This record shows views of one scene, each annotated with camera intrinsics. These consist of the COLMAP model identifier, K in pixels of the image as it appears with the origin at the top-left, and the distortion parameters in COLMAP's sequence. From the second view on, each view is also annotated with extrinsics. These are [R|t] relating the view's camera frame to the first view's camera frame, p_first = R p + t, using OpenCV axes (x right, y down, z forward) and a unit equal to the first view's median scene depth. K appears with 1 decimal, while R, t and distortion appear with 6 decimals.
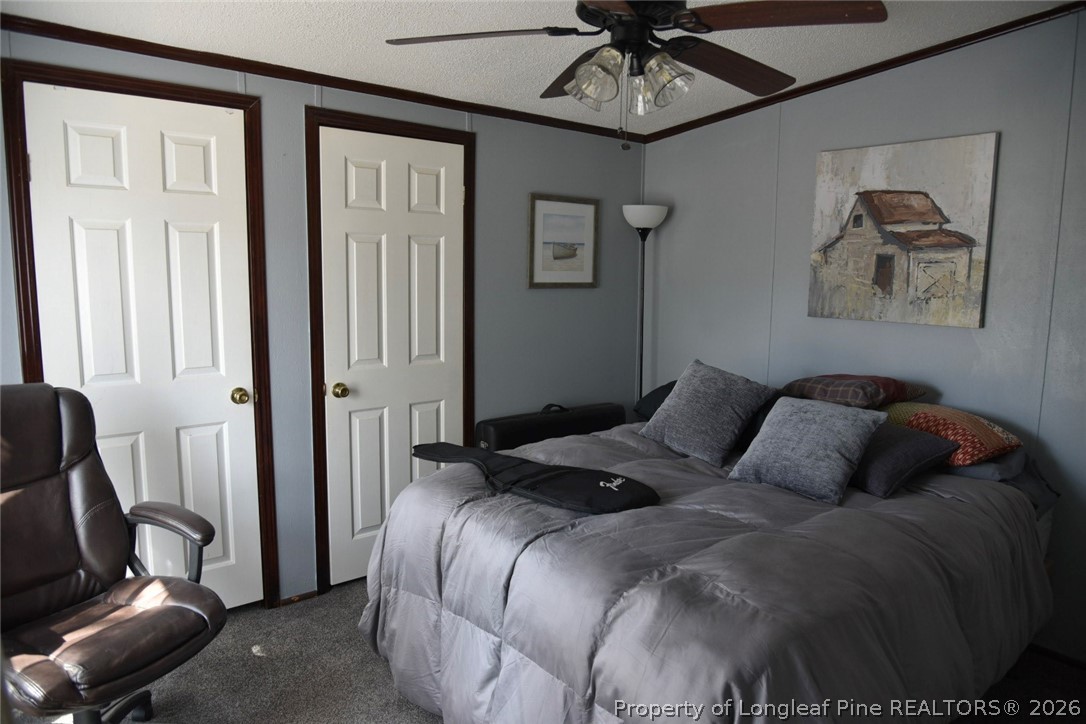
lens RADIAL K [[733.0, 0, 543.0], [0, 733.0, 362.0], [0, 0, 1]] dist [-0.001991, -0.044694]
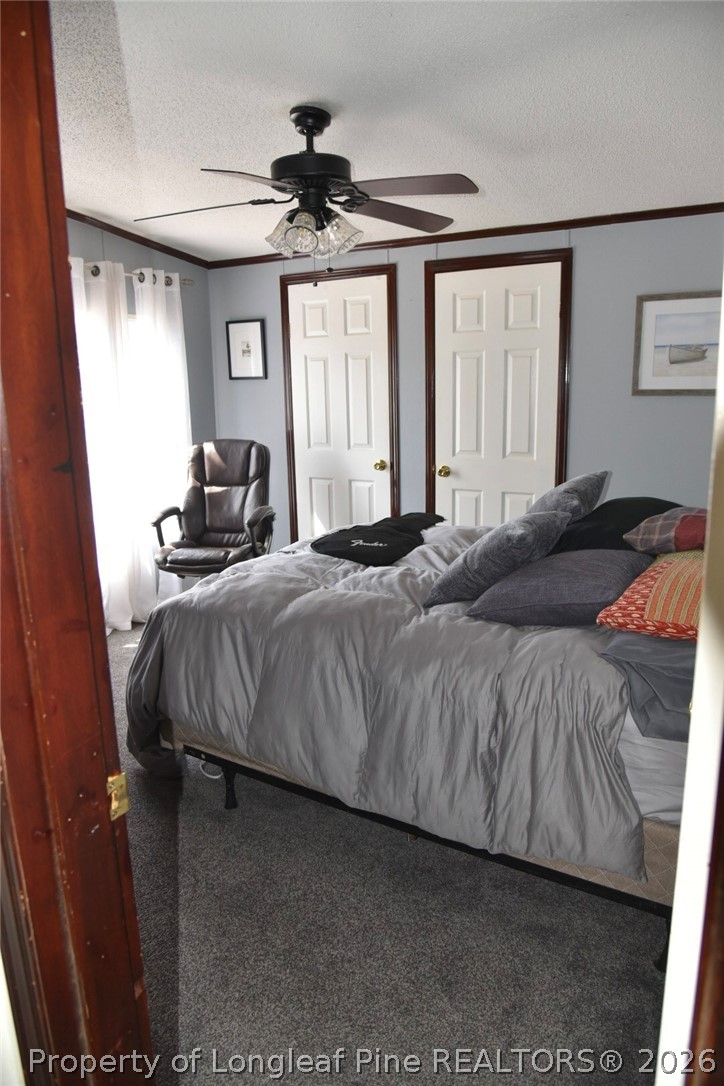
lens RADIAL K [[733.0, 0, 371.4], [0, 733.0, 546.7], [0, 0, 1]] dist [-0.001991, -0.044694]
pose [[0.340704, 0.170984, -0.924492, 0.885856], [-0.115136, 0.983510, 0.139469, 0.002309], [0.933094, 0.058925, 0.354772, 0.378857]]
